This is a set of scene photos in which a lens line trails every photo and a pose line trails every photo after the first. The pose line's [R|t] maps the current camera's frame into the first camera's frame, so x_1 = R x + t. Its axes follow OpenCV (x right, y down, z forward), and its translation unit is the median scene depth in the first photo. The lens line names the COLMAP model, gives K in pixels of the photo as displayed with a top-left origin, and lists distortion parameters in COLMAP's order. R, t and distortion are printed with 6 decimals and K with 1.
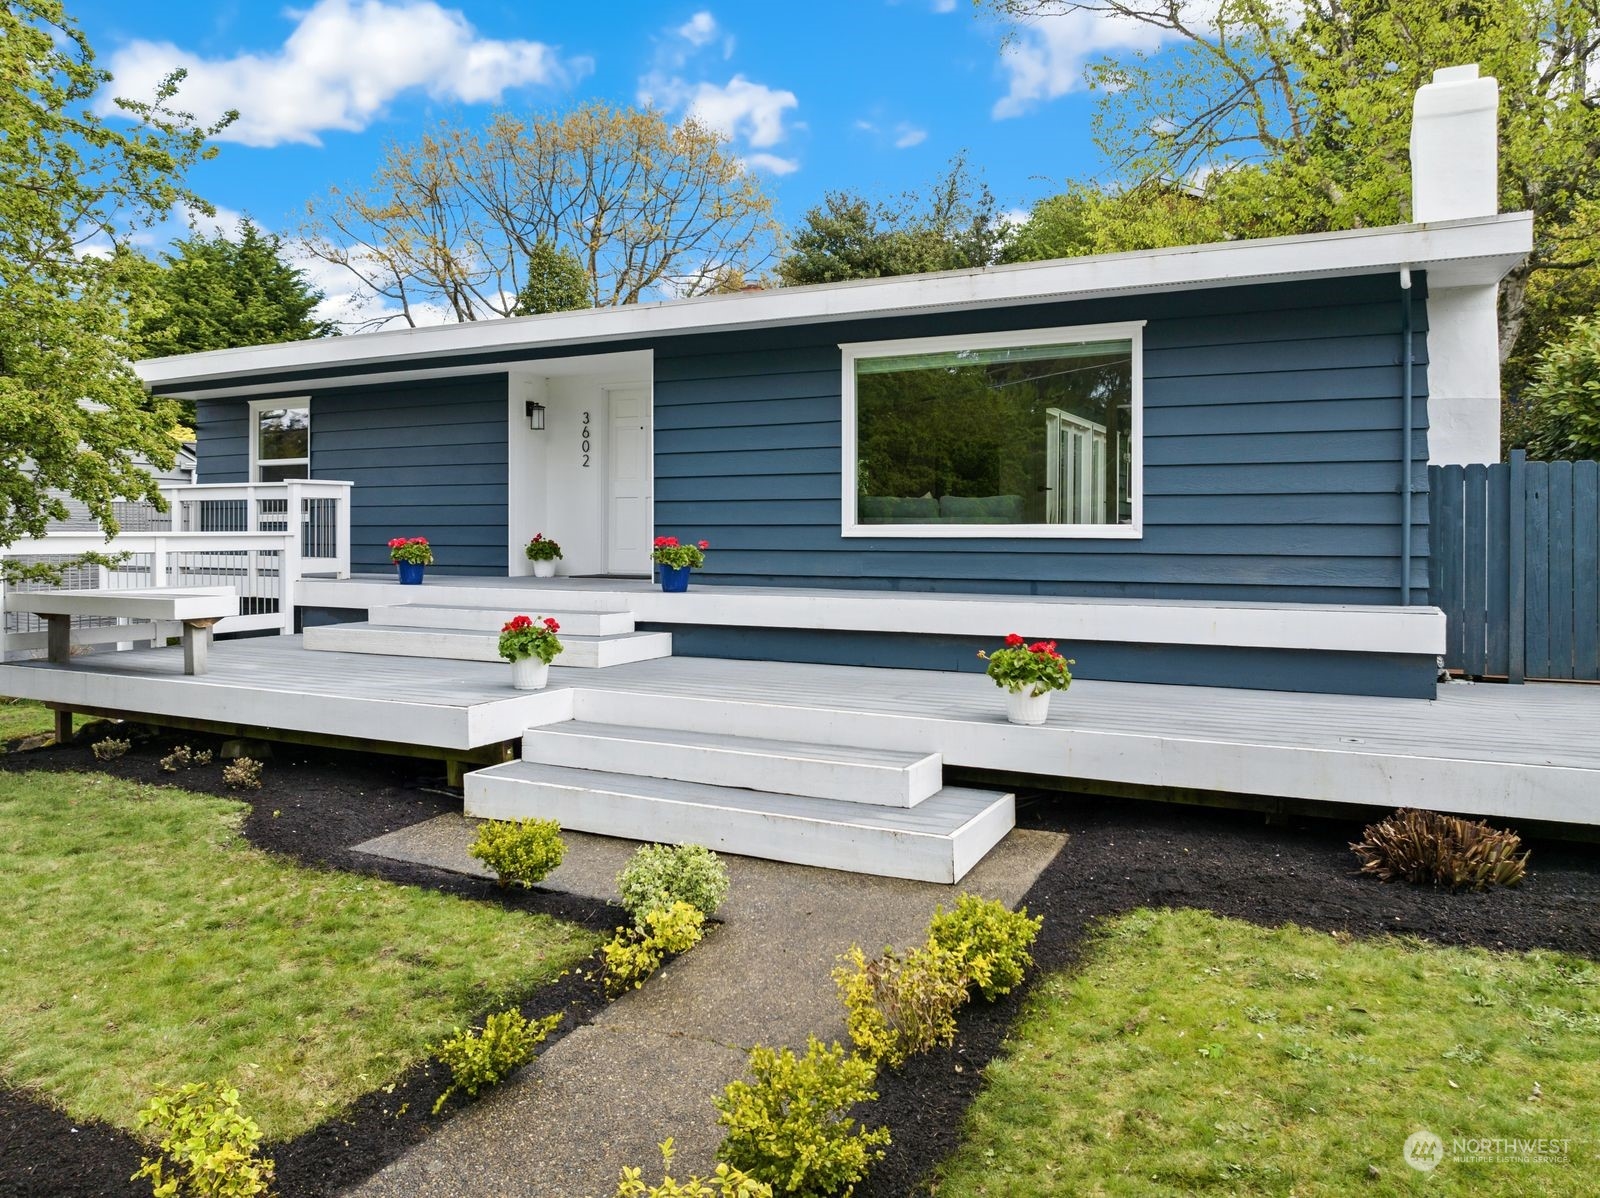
lens RADIAL K [[1155.1, 0, 804.8], [0, 1155.1, 546.7], [0, 0, 1]] dist [-0.046029, -0.002904]
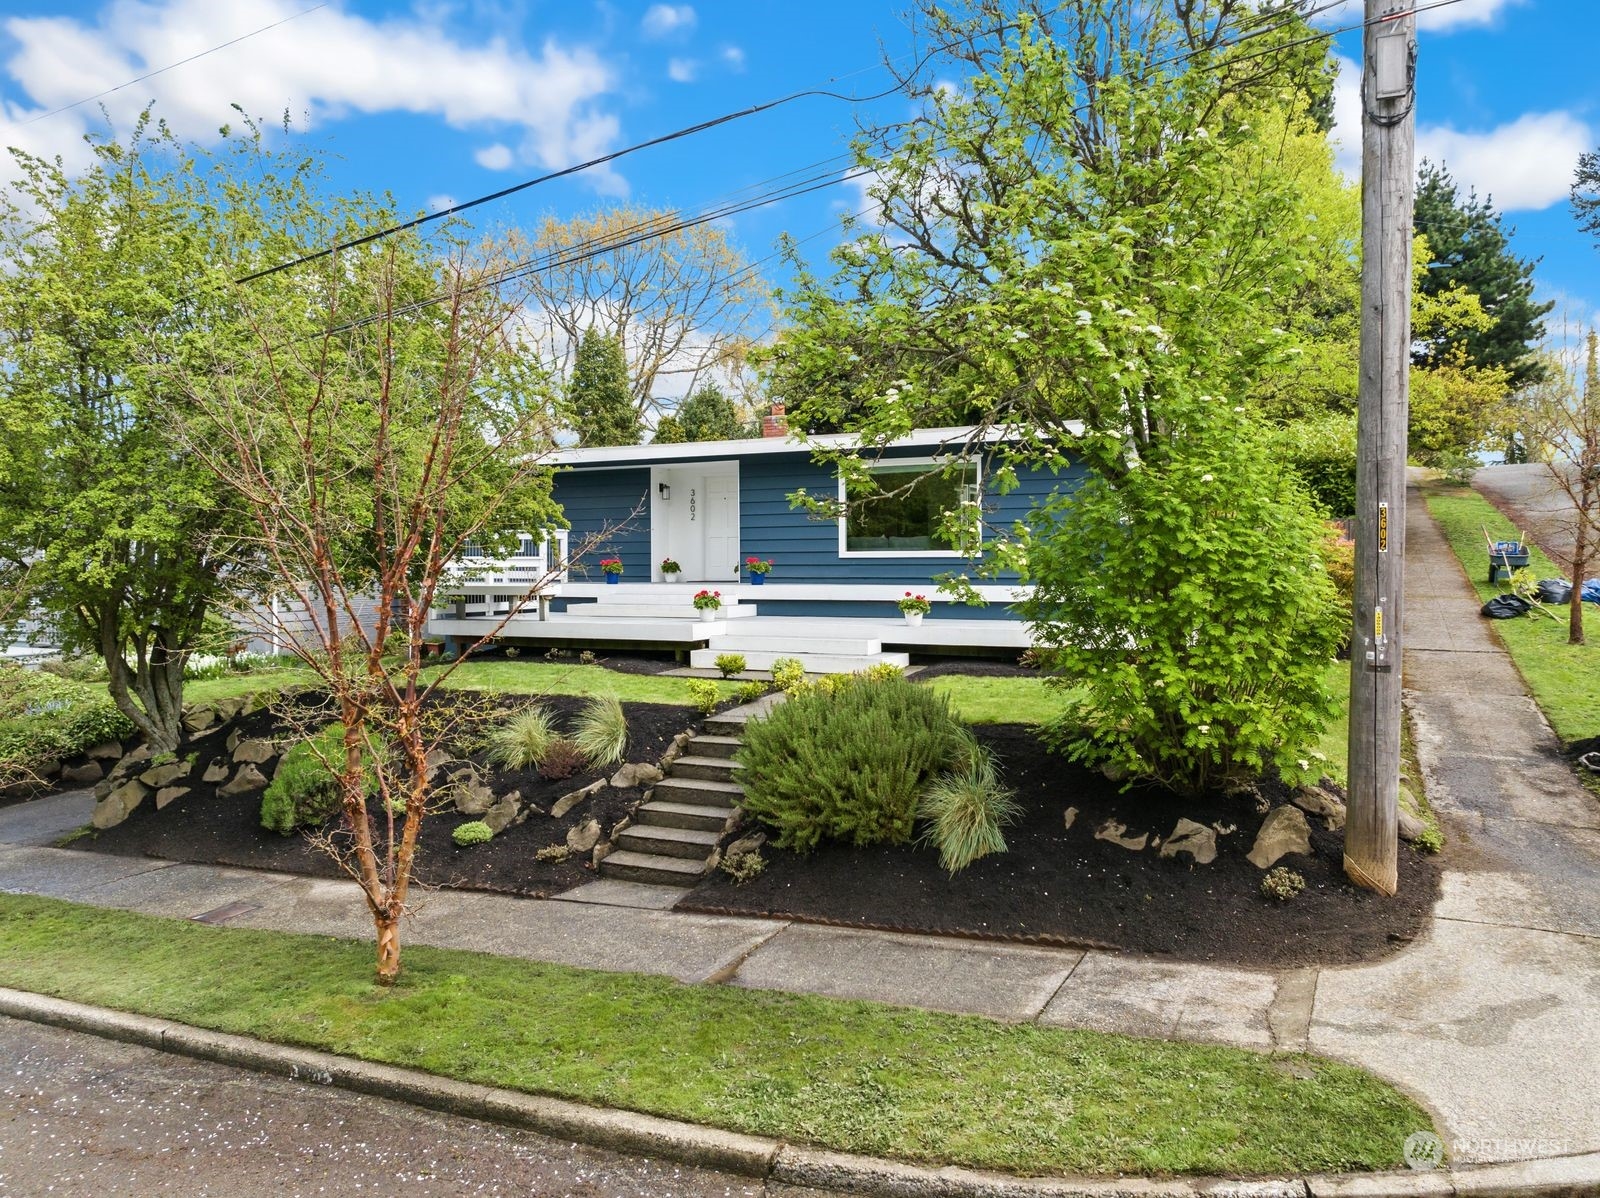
lens RADIAL K [[1151.3, 0, 800.0], [0, 1151.3, 599.0], [0, 0, 1]] dist [-0.039616, -0.004710]
pose [[0.999945, -0.004656, 0.009442, -0.054343], [0.004498, 0.999850, 0.016741, 0.029235], [-0.009519, -0.016697, 0.999815, -0.991116]]
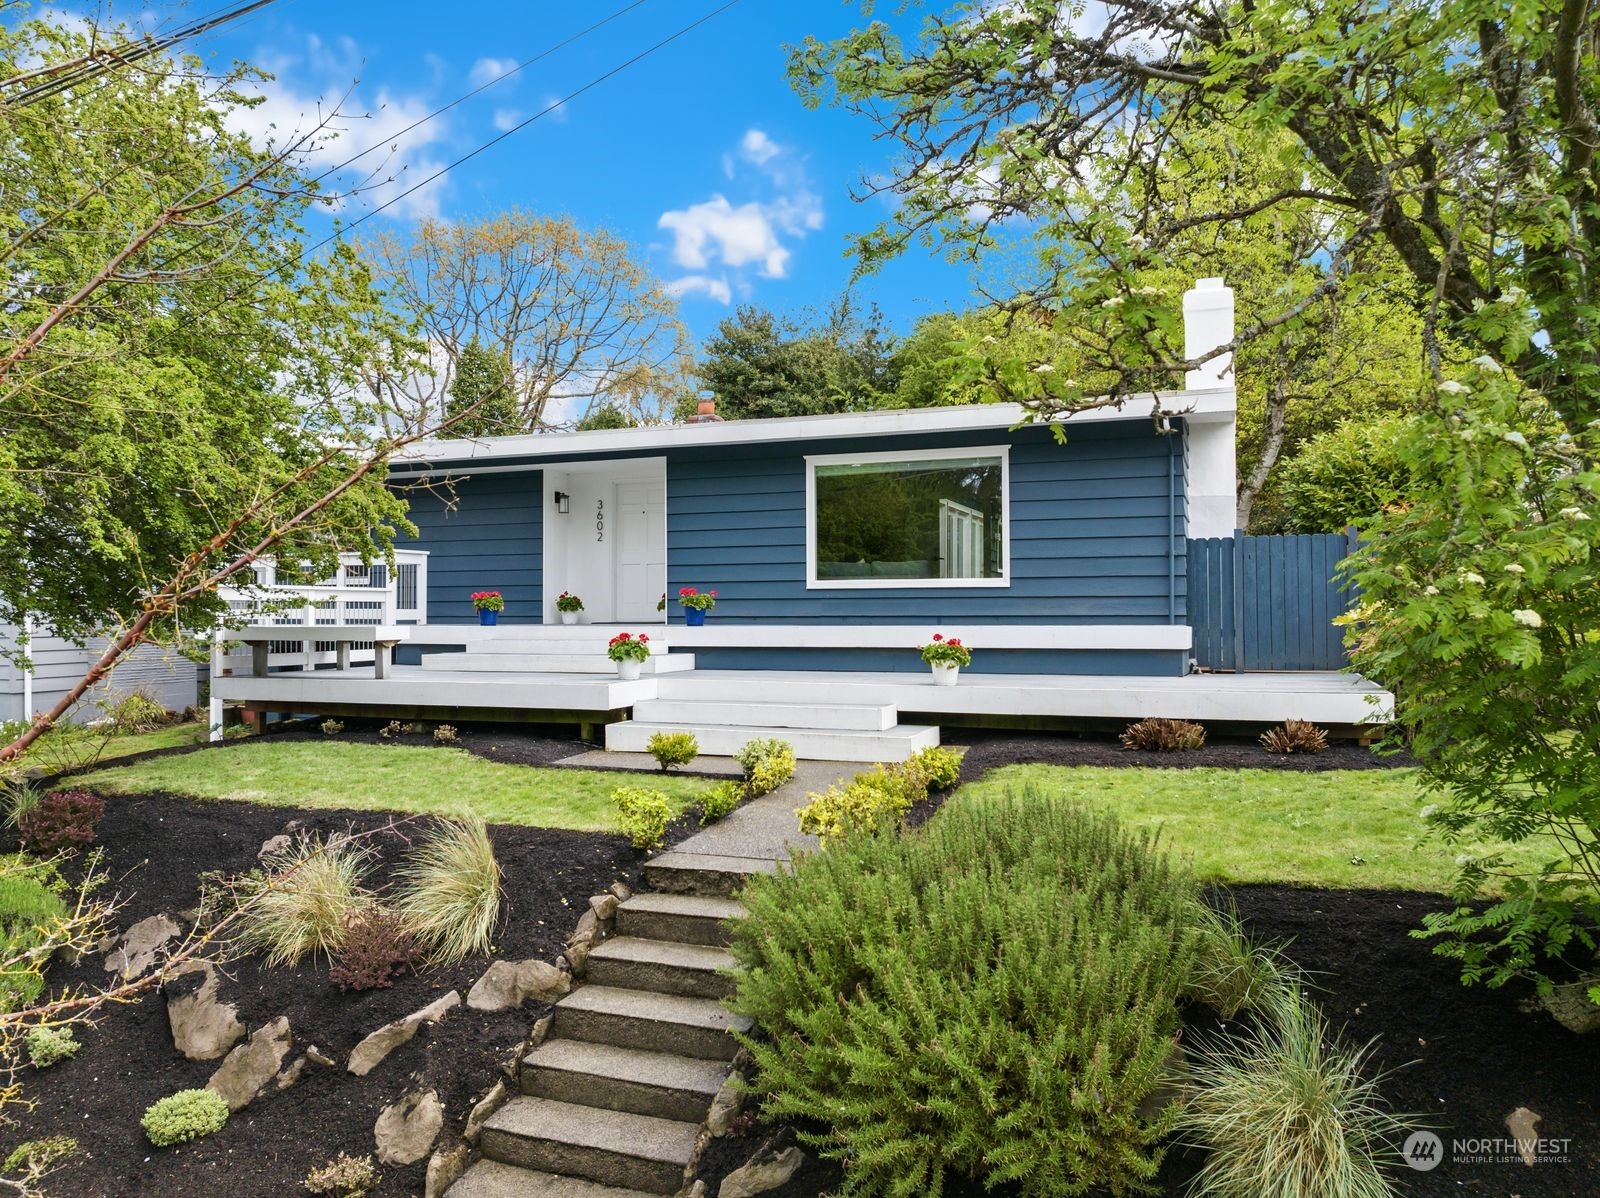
lens RADIAL K [[1151.3, 0, 800.0], [0, 1151.3, 599.0], [0, 0, 1]] dist [-0.039616, -0.004710]
pose [[0.994572, -0.003116, 0.104000, -0.126259], [0.005794, 0.999659, -0.025456, 0.040956], [-0.103885, 0.025921, 0.994251, -0.433373]]
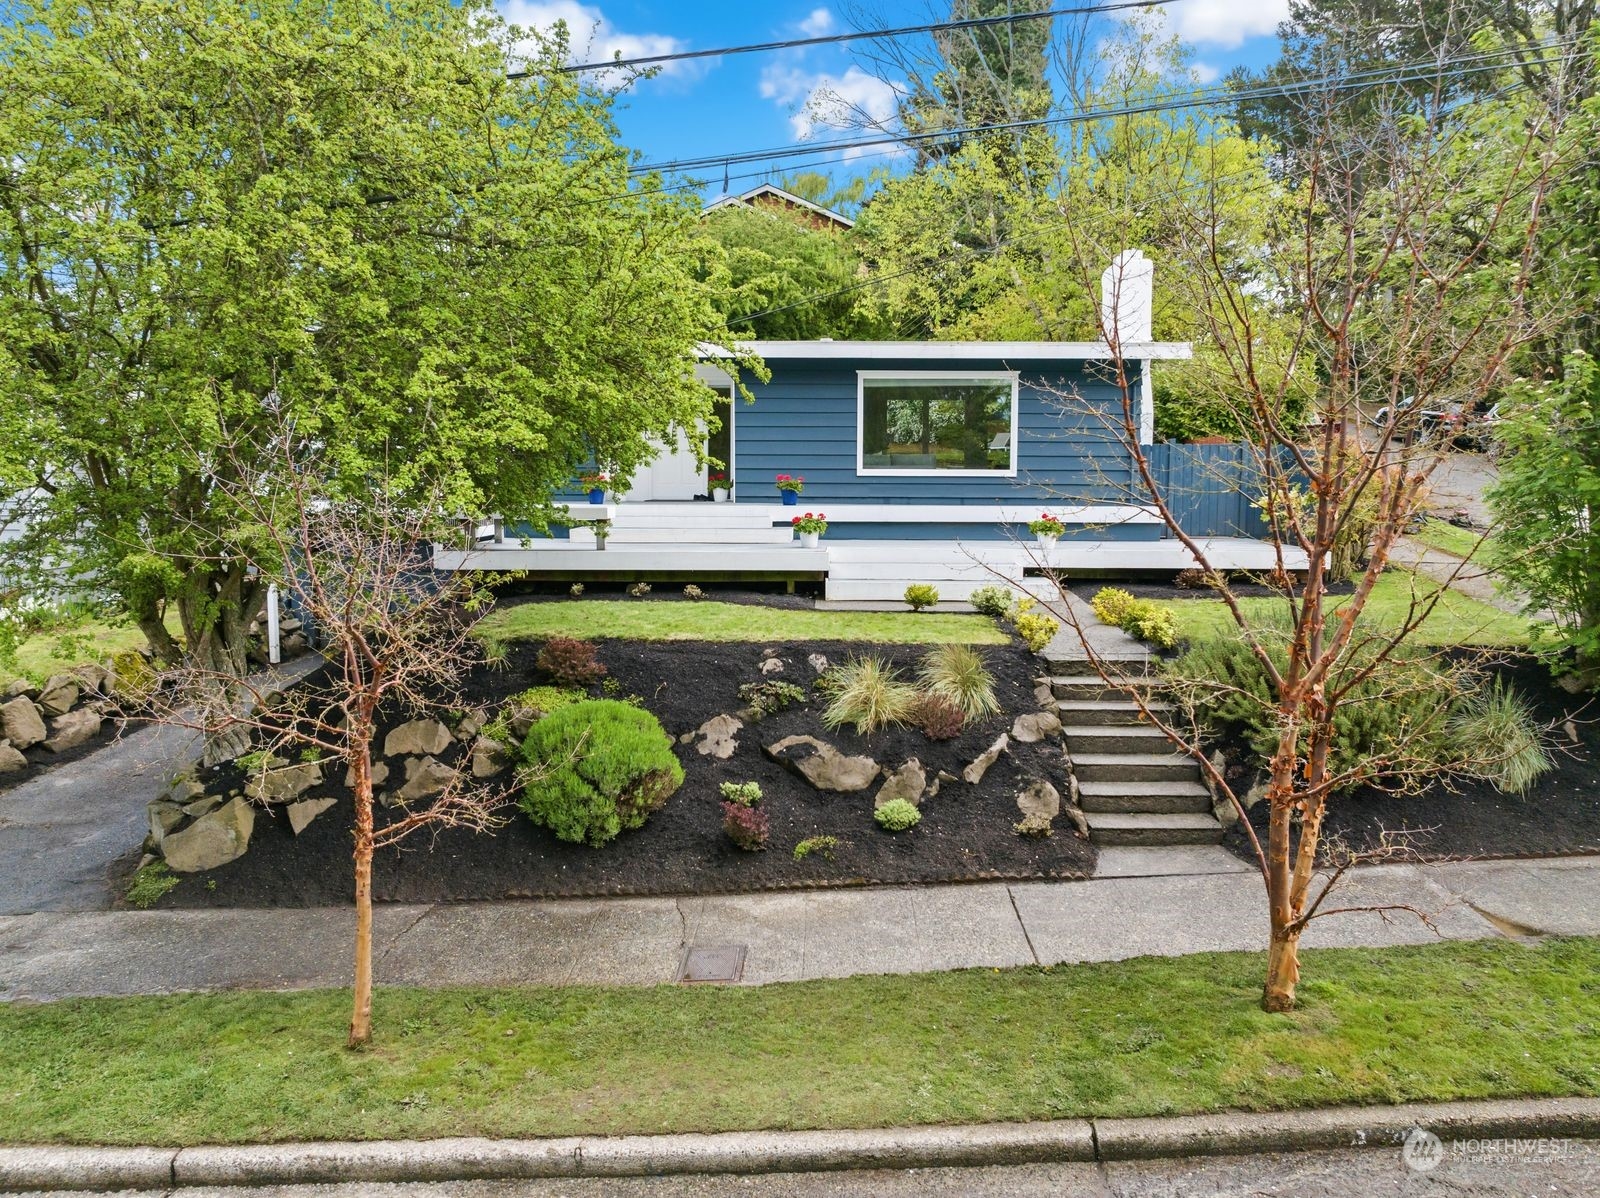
lens RADIAL K [[1151.3, 0, 800.0], [0, 1151.3, 599.0], [0, 0, 1]] dist [-0.039616, -0.004710]
pose [[0.903024, -0.041606, 0.427571, -0.851568], [0.002148, 0.995724, 0.092355, 0.018084], [-0.429585, -0.082480, 0.899252, -0.640283]]
